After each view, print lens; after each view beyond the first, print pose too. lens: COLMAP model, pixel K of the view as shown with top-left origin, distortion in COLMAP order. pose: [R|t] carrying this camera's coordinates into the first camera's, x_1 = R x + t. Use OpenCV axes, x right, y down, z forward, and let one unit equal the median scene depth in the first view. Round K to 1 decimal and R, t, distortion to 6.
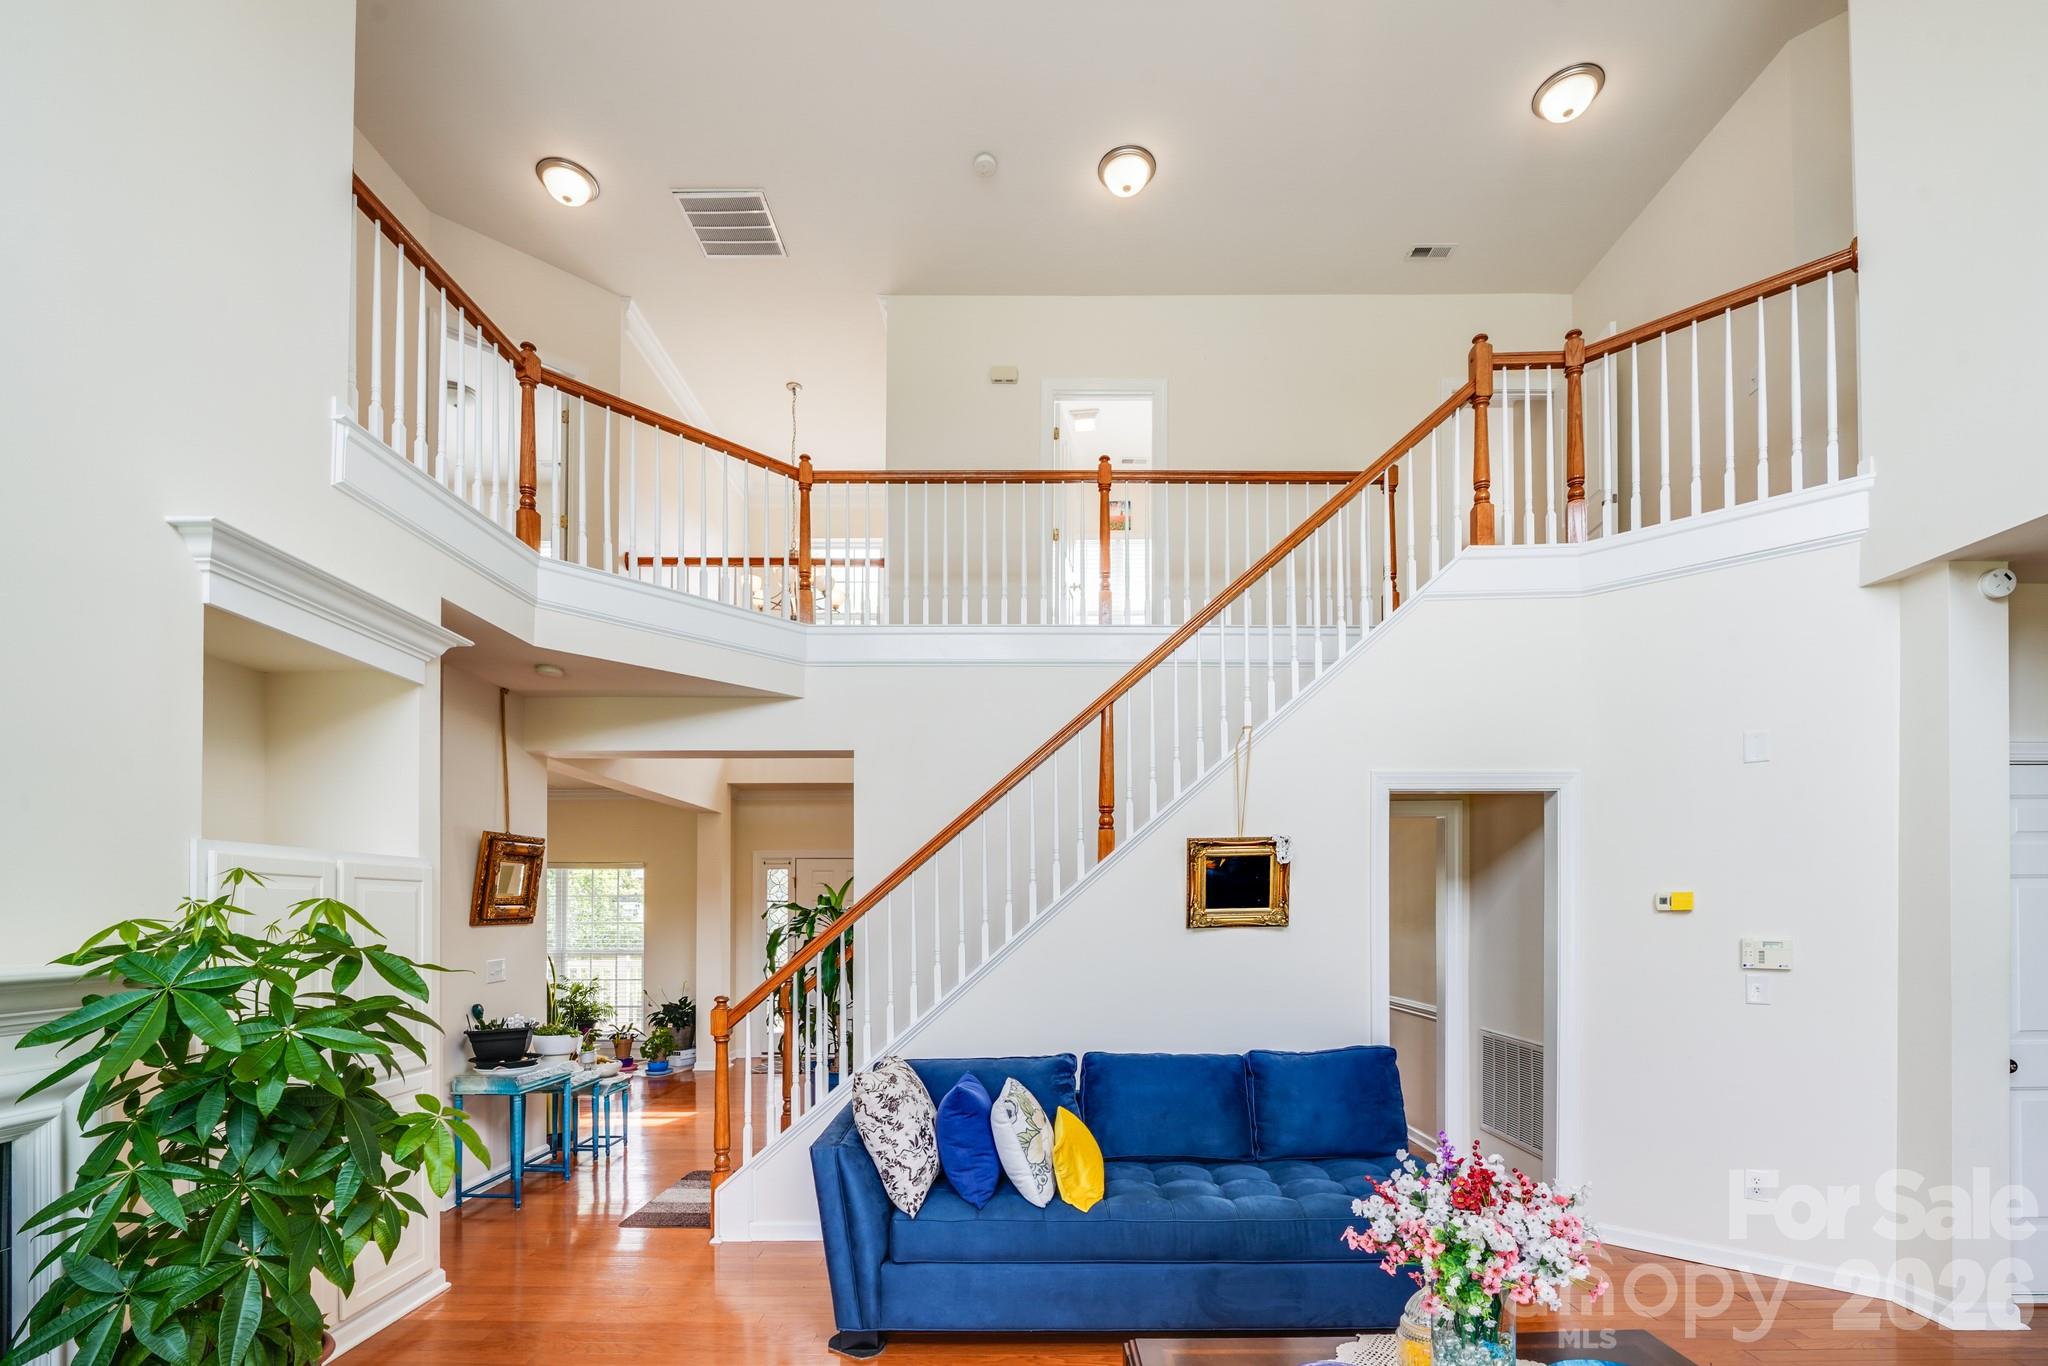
lens RADIAL K [[897.4, 0, 1027.9], [0, 897.4, 903.5], [0, 0, 1]] dist [-0.000015, -0.003469]
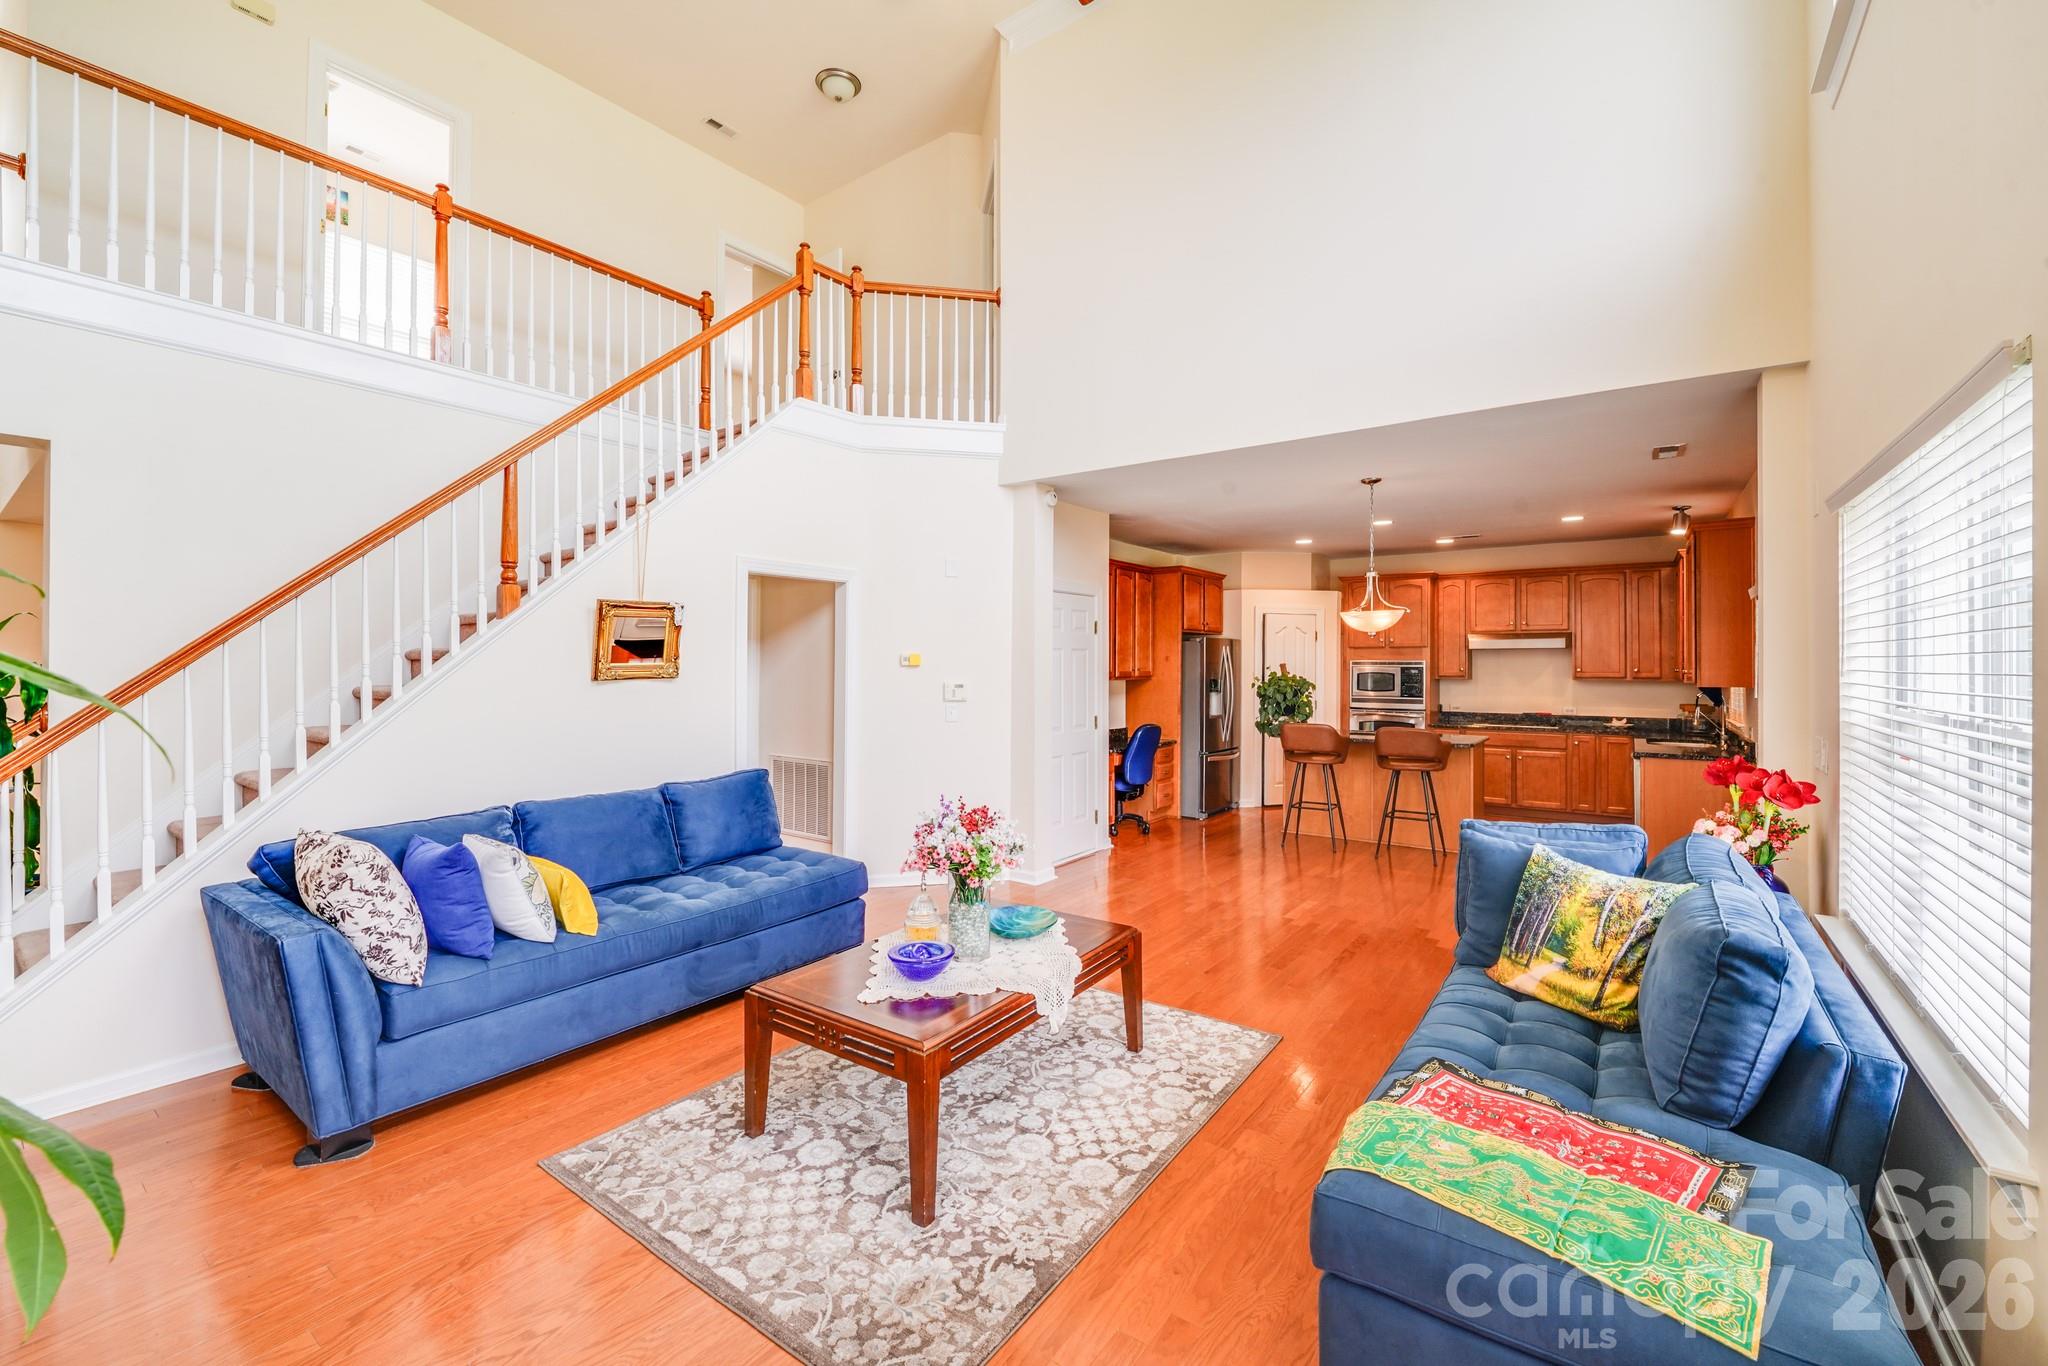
lens RADIAL K [[846.5, 0, 1023.0], [0, 846.5, 674.6], [0, 0, 1]] dist [-0.010471, -0.000814]
pose [[0.584143, -0.006541, 0.811625, -0.371693], [-0.009787, 0.999838, 0.015101, -0.001211], [-0.811592, -0.016764, 0.583984, -0.030866]]
